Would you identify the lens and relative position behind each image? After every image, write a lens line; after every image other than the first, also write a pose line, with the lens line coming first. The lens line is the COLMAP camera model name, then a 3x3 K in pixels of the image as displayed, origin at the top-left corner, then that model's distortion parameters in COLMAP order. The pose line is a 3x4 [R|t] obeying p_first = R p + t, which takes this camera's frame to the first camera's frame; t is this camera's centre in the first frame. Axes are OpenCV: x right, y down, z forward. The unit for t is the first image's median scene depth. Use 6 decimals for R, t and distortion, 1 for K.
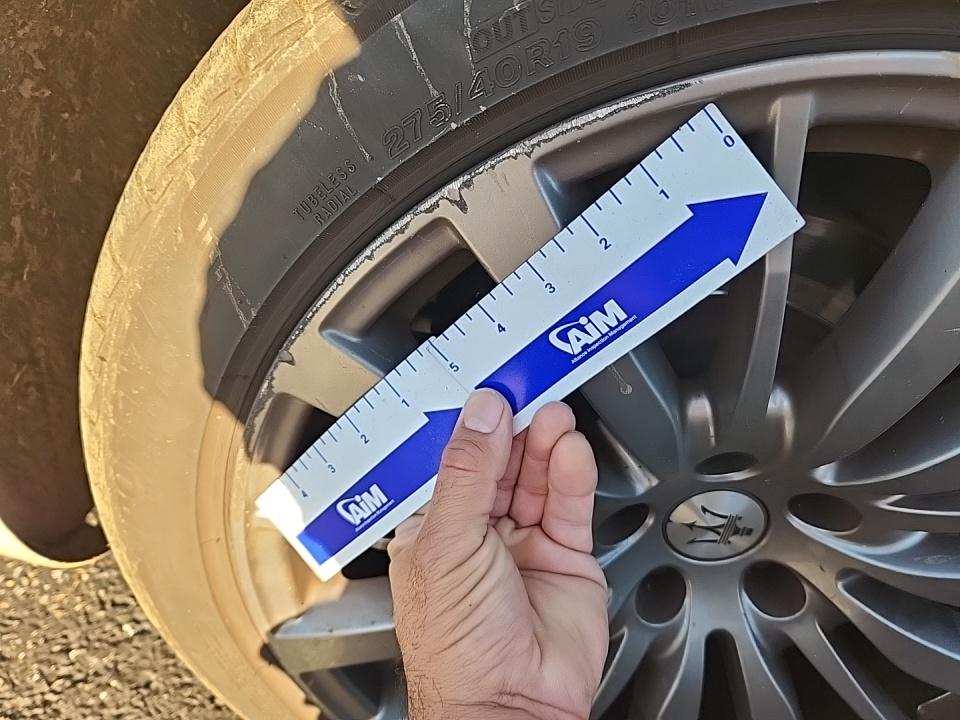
lens RADIAL K [[658.2, 0, 480.0], [0, 658.2, 360.0], [0, 0, 1]] dist [-0.000360, -0.000449]
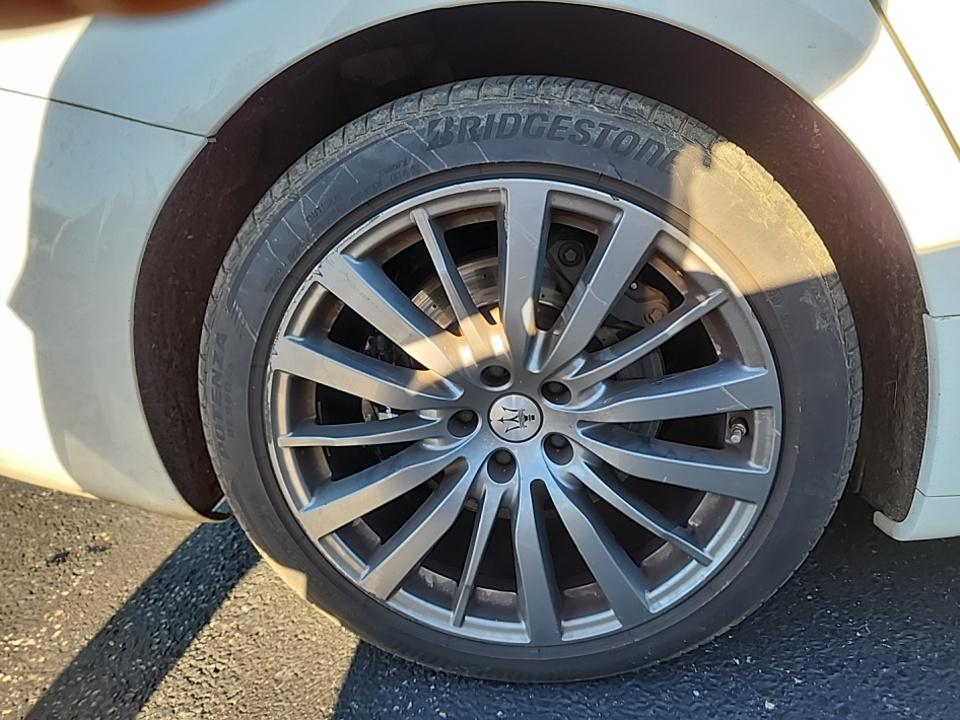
lens RADIAL K [[632.0, 0, 475.2], [0, 632.0, 346.7], [0, 0, 1]] dist [0.064131, -0.057023]
pose [[0.968702, -0.211928, -0.129240, 0.504235], [0.174260, 0.951390, -0.253950, 0.480444], [0.176777, 0.223481, 0.958544, -0.776821]]
